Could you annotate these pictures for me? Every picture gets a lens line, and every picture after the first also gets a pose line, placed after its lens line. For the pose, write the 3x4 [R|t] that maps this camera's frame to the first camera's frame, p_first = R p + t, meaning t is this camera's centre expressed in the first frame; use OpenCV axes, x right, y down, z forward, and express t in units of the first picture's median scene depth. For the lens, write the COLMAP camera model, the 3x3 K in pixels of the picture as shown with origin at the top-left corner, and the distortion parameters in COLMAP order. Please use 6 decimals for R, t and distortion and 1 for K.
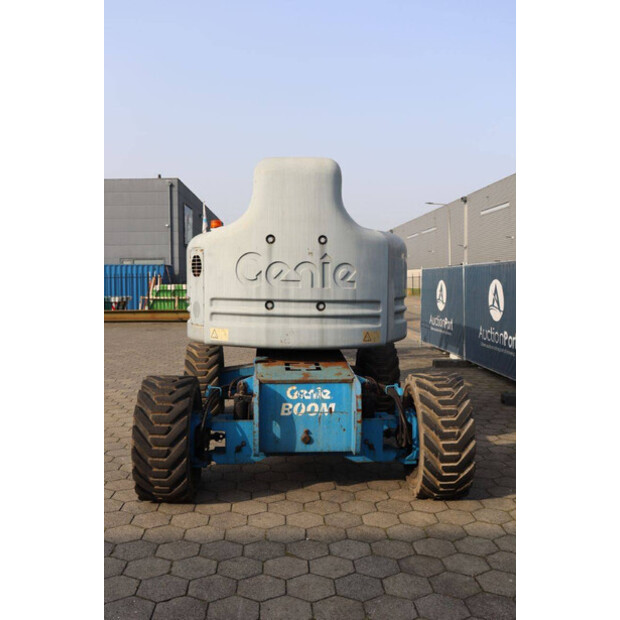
lens RADIAL K [[597.2, 0, 310.1], [0, 597.2, 311.7], [0, 0, 1]] dist [-0.084238, 0.000000]
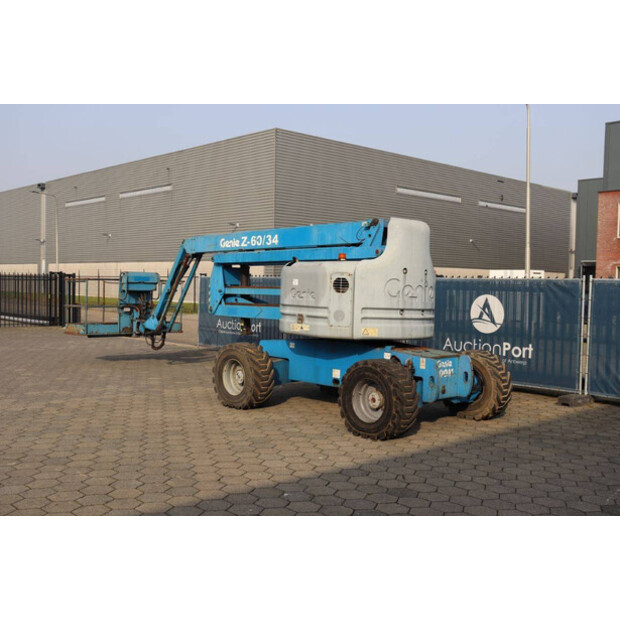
lens RADIAL K [[690.8, 0, 310.1], [0, 690.8, 305.8], [0, 0, 1]] dist [-0.014283, 0.000000]
pose [[0.762006, -0.002465, 0.647565, -1.573527], [0.011782, 0.999880, -0.010059, -0.013707], [-0.647463, 0.015295, 0.761944, -0.260970]]
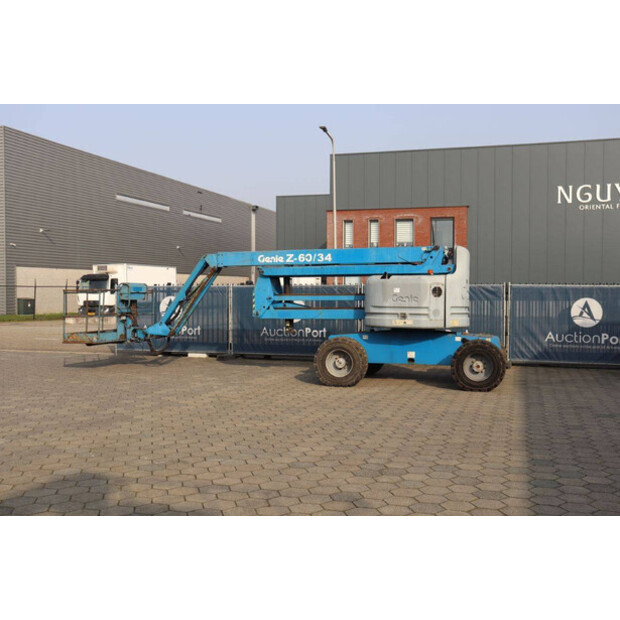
lens RADIAL K [[690.8, 0, 311.4], [0, 690.8, 313.0], [0, 0, 1]] dist [-0.014283, 0.000000]
pose [[0.334567, -0.024834, 0.942045, -3.119220], [0.045532, 0.998911, 0.010163, -0.056787], [-0.941271, 0.039493, 0.335333, 0.716661]]
